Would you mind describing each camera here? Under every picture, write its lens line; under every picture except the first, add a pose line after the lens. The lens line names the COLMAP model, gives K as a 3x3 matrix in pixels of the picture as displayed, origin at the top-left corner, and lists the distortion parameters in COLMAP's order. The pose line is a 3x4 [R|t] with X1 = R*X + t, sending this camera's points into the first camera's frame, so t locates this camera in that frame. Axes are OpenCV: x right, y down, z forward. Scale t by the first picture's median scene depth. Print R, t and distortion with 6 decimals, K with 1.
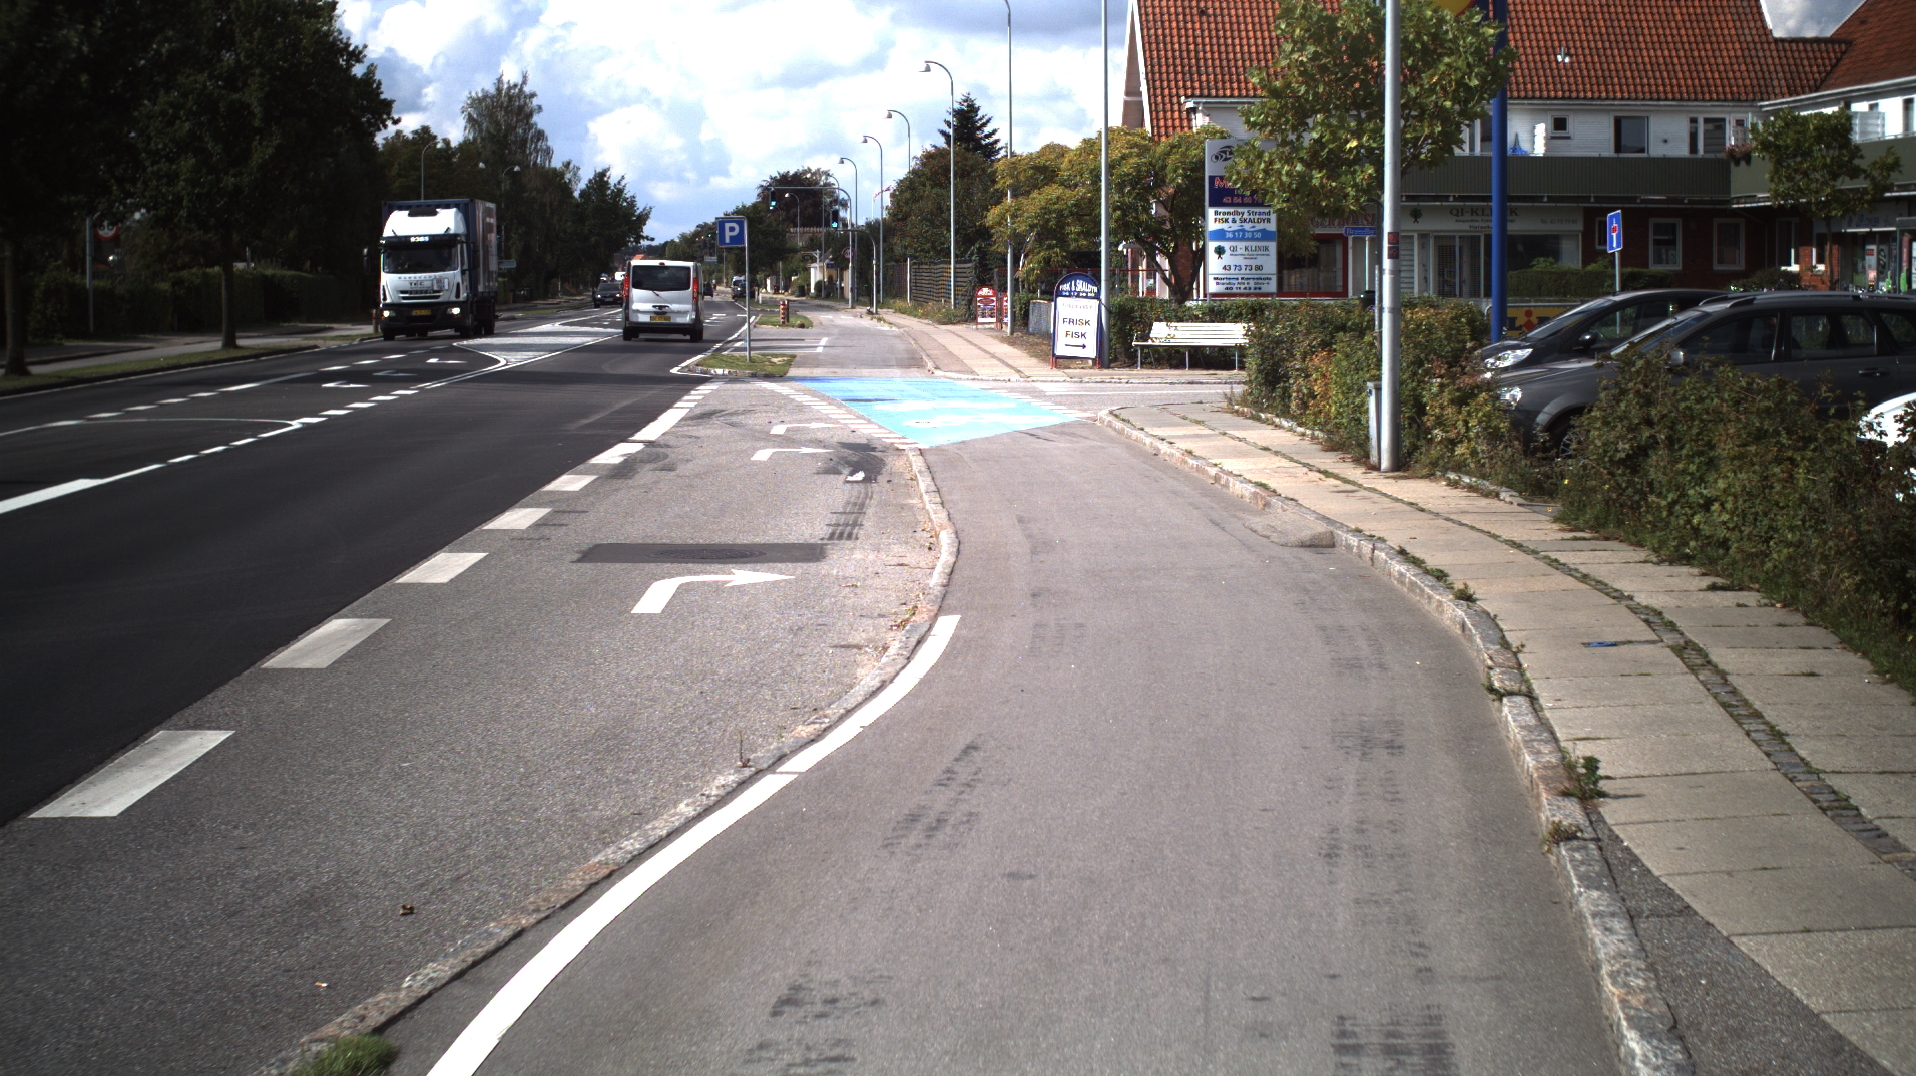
lens RADIAL K [[3689.6, 0, 958.4], [0, 3689.6, 533.7], [0, 0, 1]] dist [-0.255368, 0.014088]
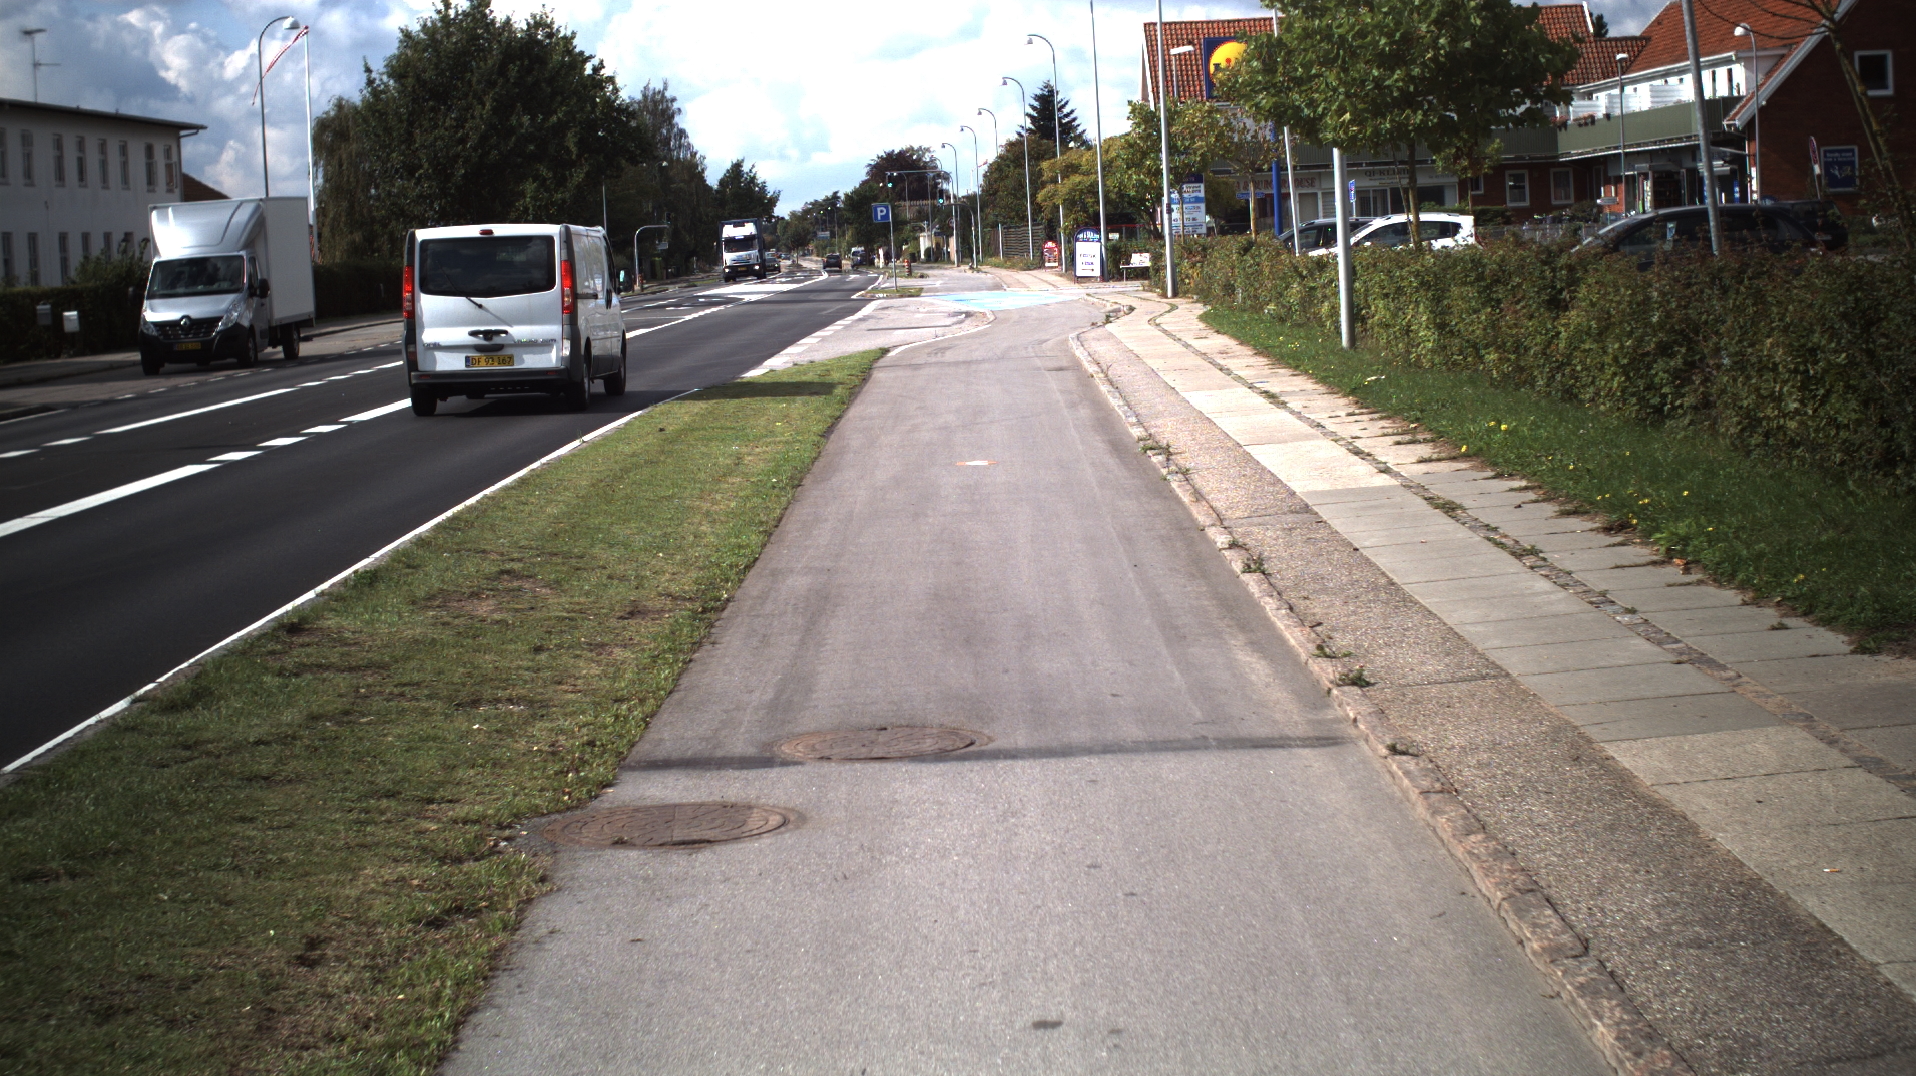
lens RADIAL K [[4819.5, 0, 956.7], [0, 4819.5, 539.6], [0, 0, 1]] dist [-0.371965, -0.568888]
pose [[0.998370, -0.047390, -0.031798, 0.026448], [0.047088, 0.998839, -0.010165, 0.069196], [0.032243, 0.008651, 0.999443, -0.909322]]
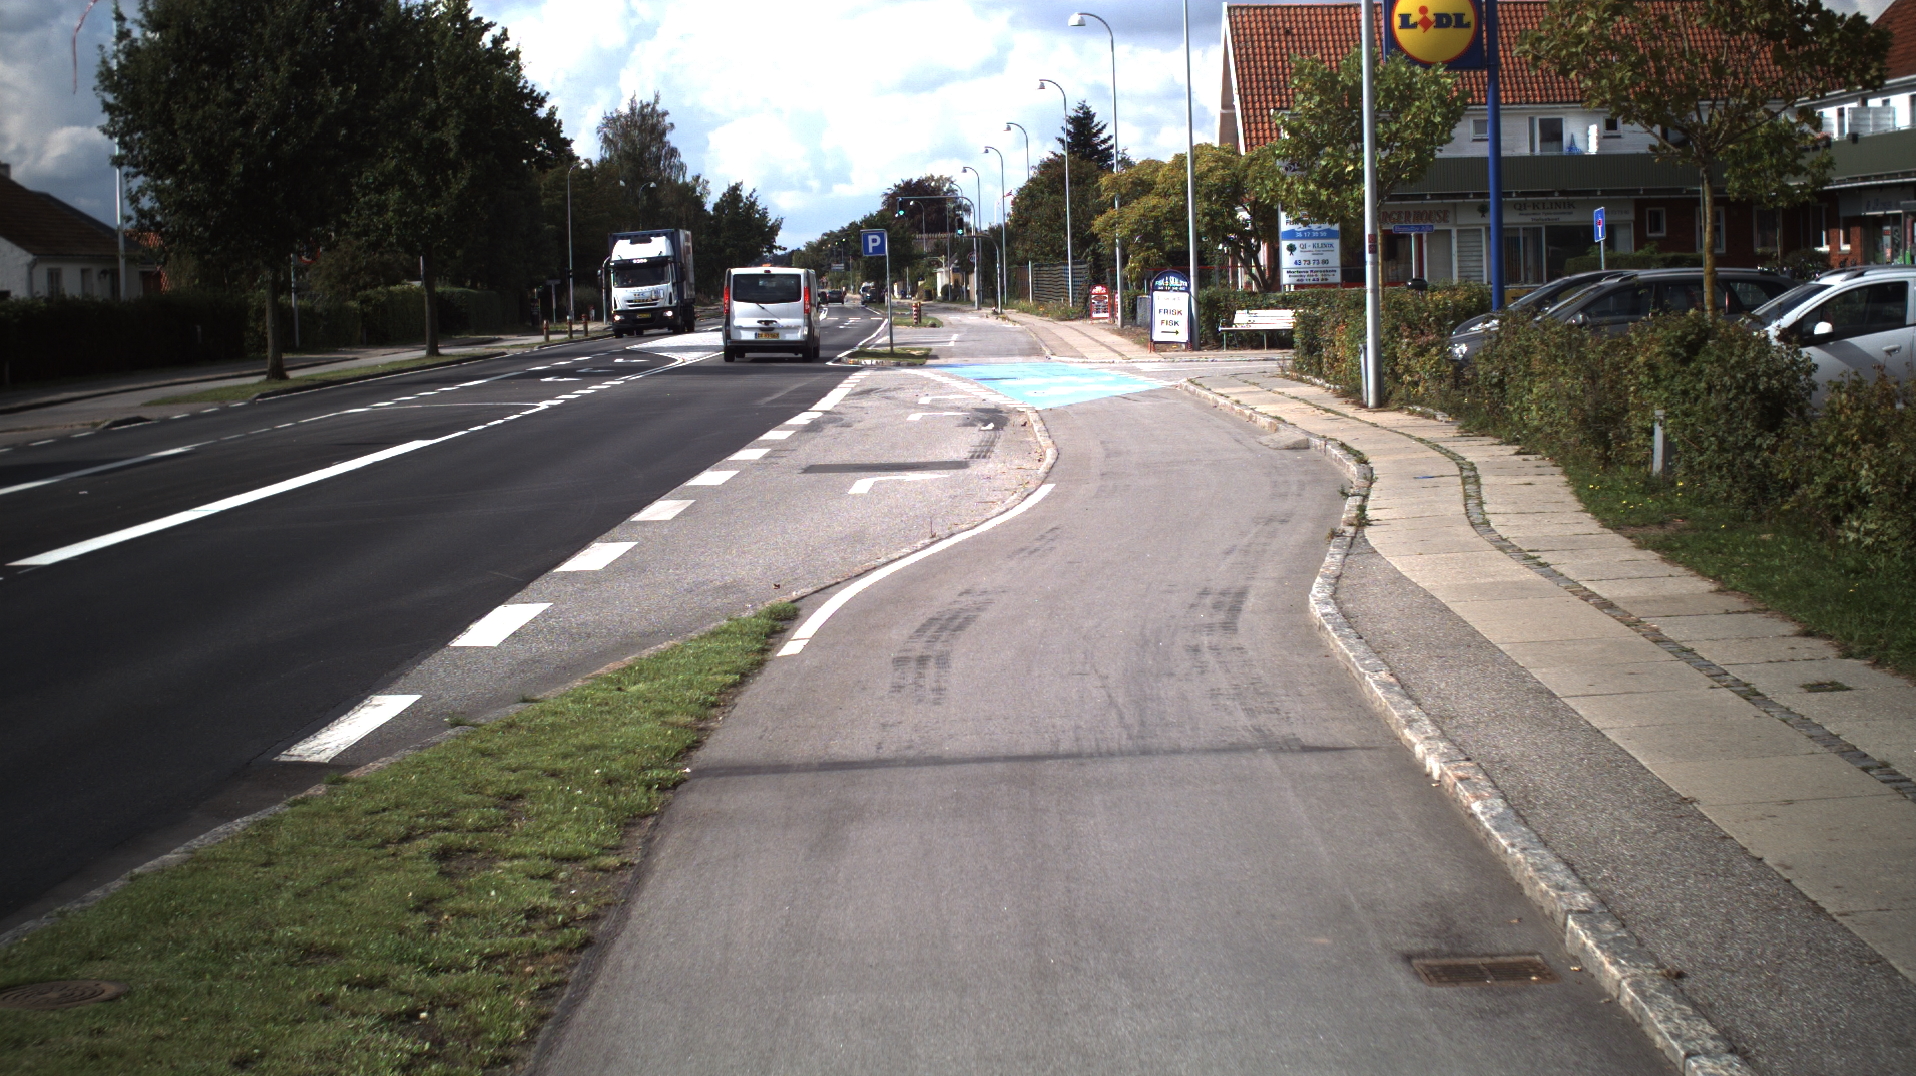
lens RADIAL K [[3921.5, 0, 956.2], [0, 3921.5, 539.2], [0, 0, 1]] dist [-0.297770, 0.272497]
pose [[0.999052, -0.025281, -0.035447, 0.004528], [0.025156, 0.999676, -0.003974, 0.013533], [0.035536, 0.003078, 0.999364, -0.185491]]
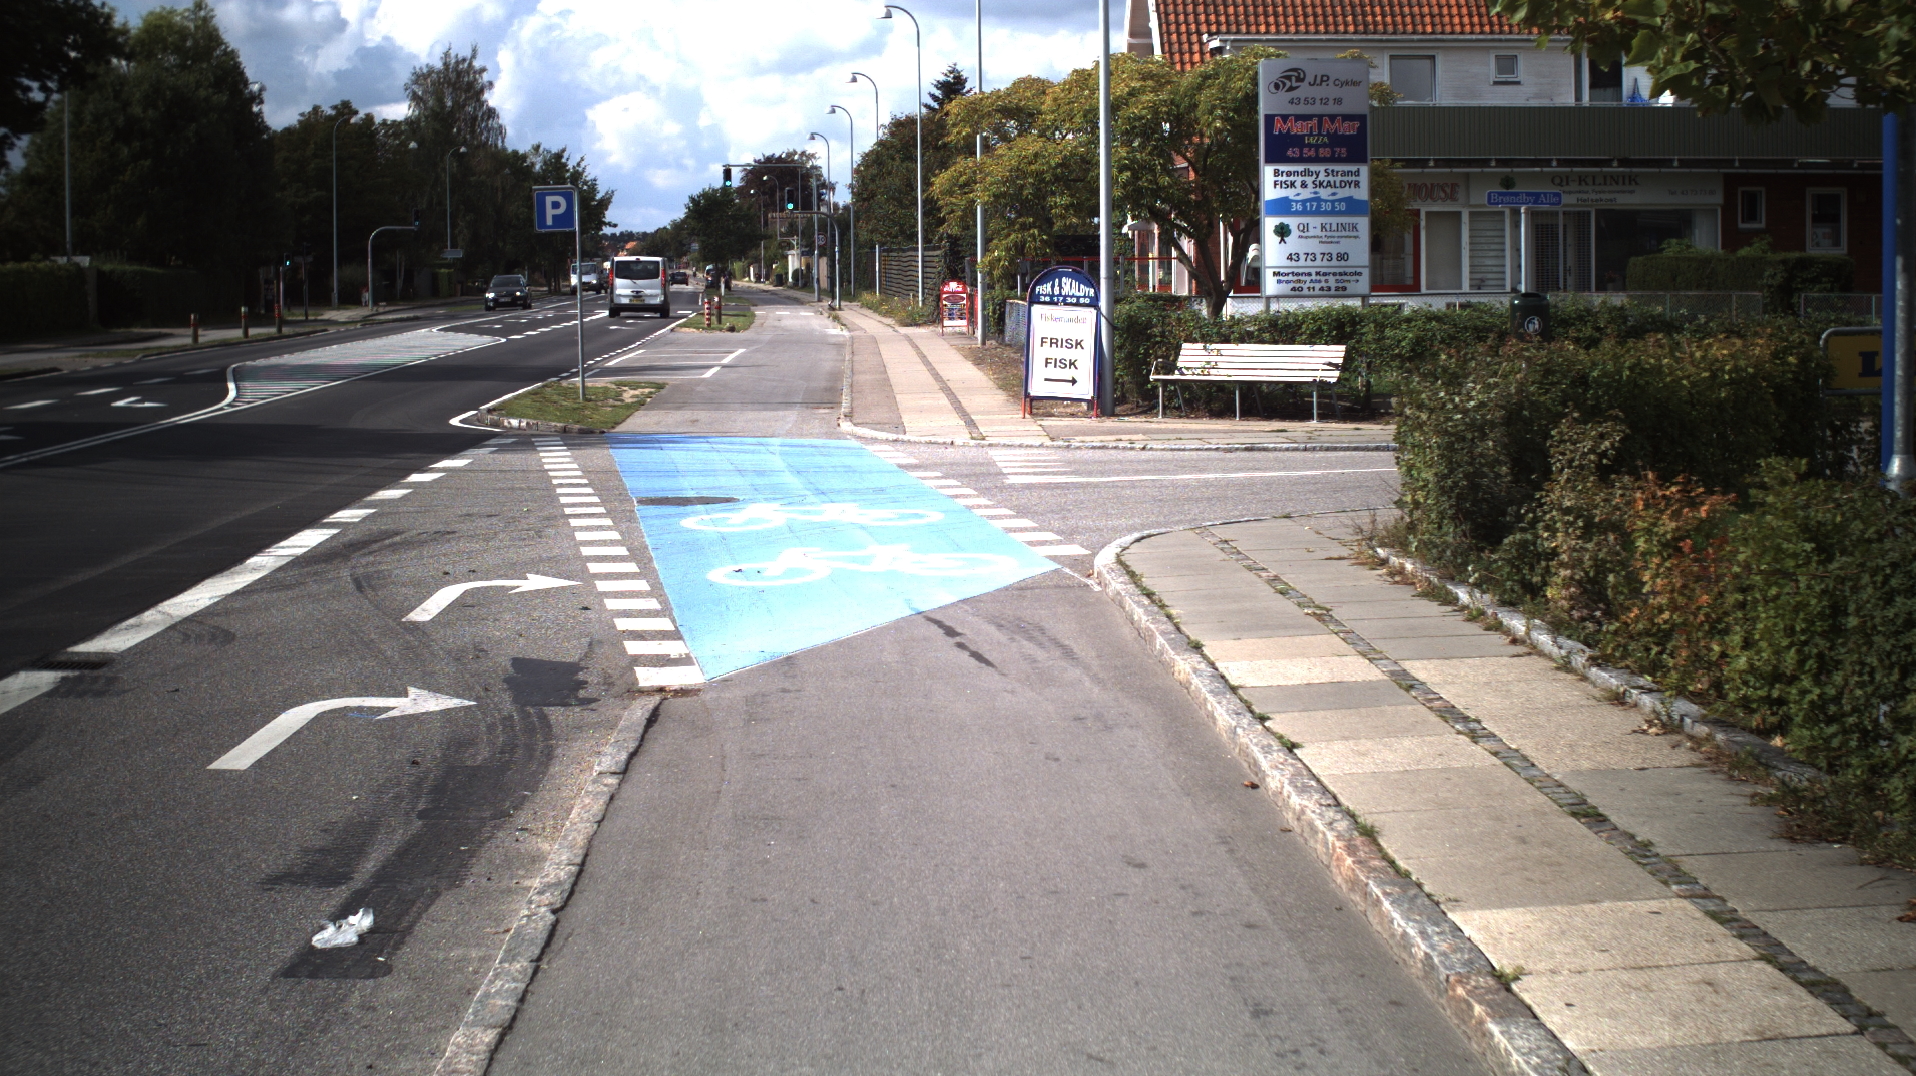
lens RADIAL K [[3304.8, 0, 960.5], [0, 3304.8, 511.6], [0, 0, 1]] dist [-0.238518, 0.062747]
pose [[0.999971, -0.006123, -0.004431, 0.012310], [0.006151, 0.999960, 0.006443, -0.023493], [0.004392, -0.006470, 0.999969, 0.312665]]
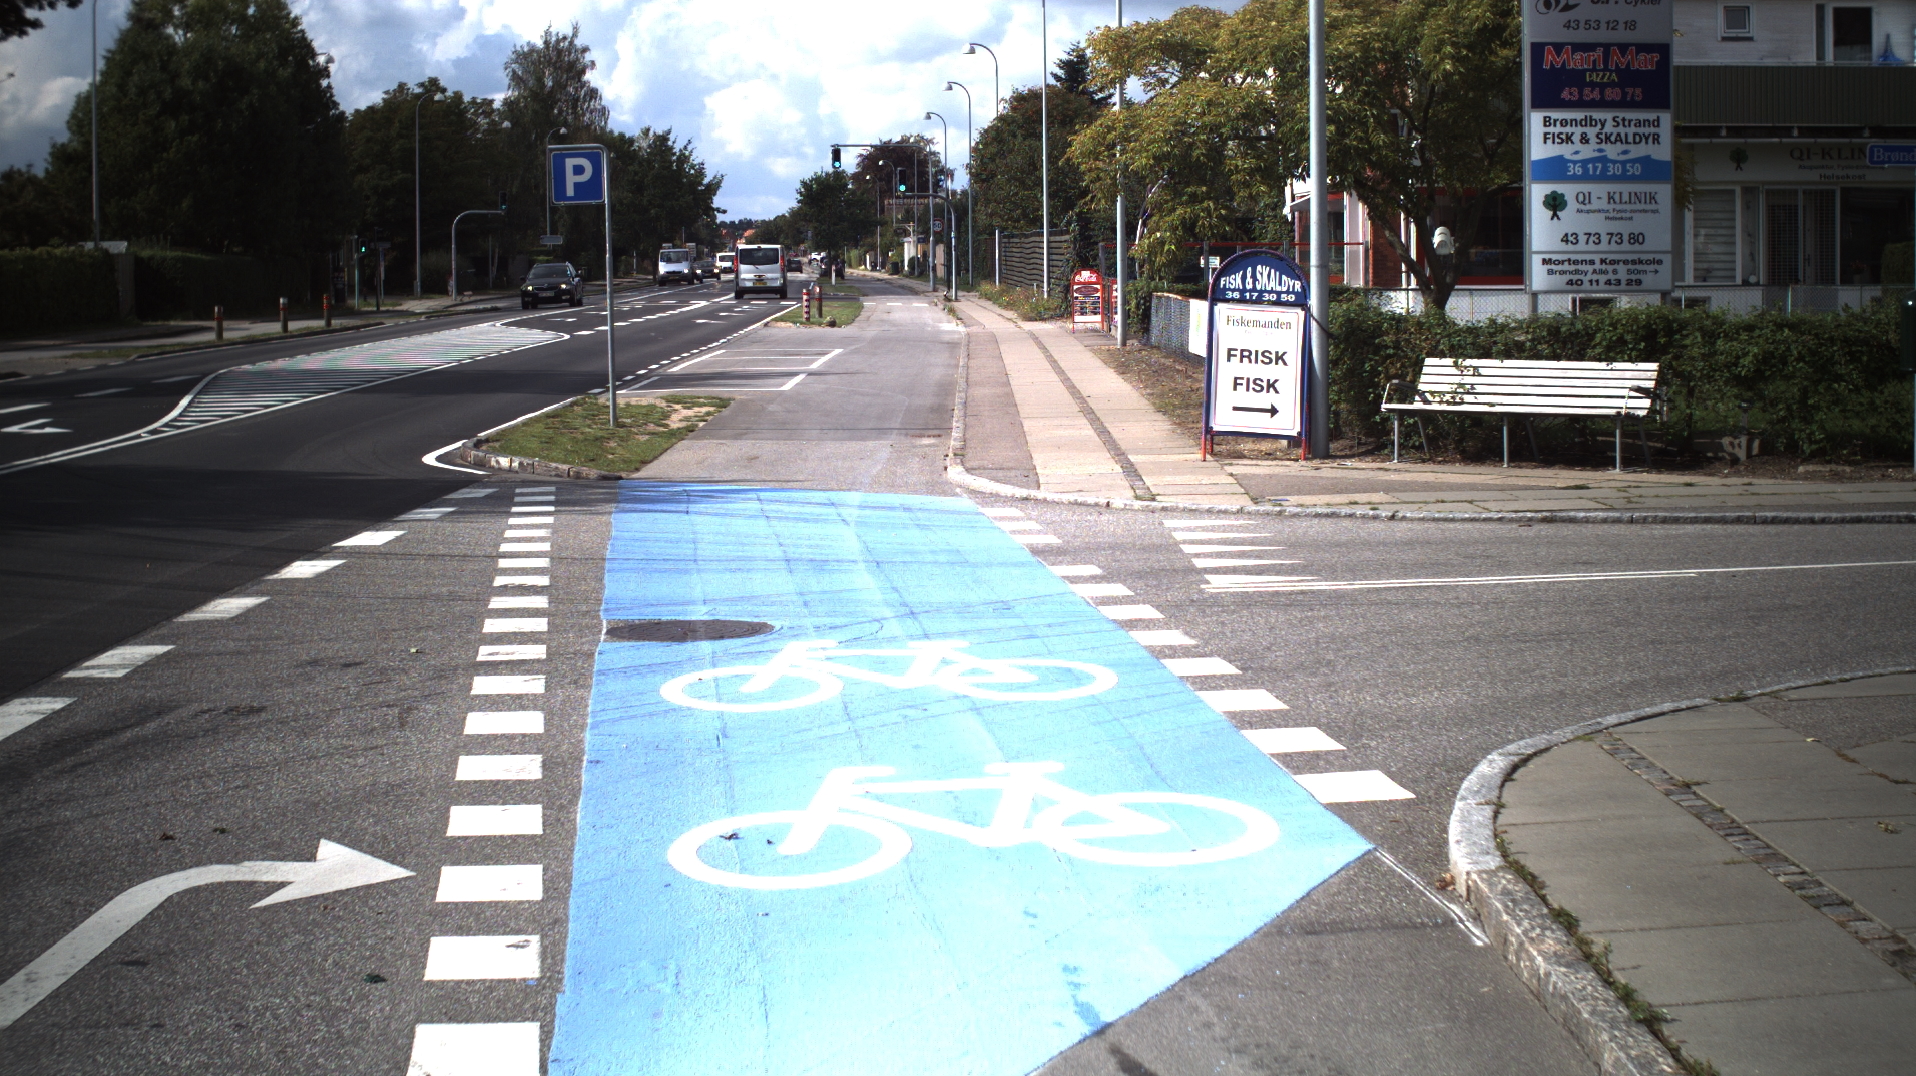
lens RADIAL K [[3142.7, 0, 957.0], [0, 3142.7, 495.6], [0, 0, 1]] dist [-0.234739, 0.144706]
pose [[0.999122, -0.002866, -0.041791, 0.008068], [0.003221, 0.999959, 0.008428, -0.031994], [0.041765, -0.008555, 0.999091, 0.445988]]
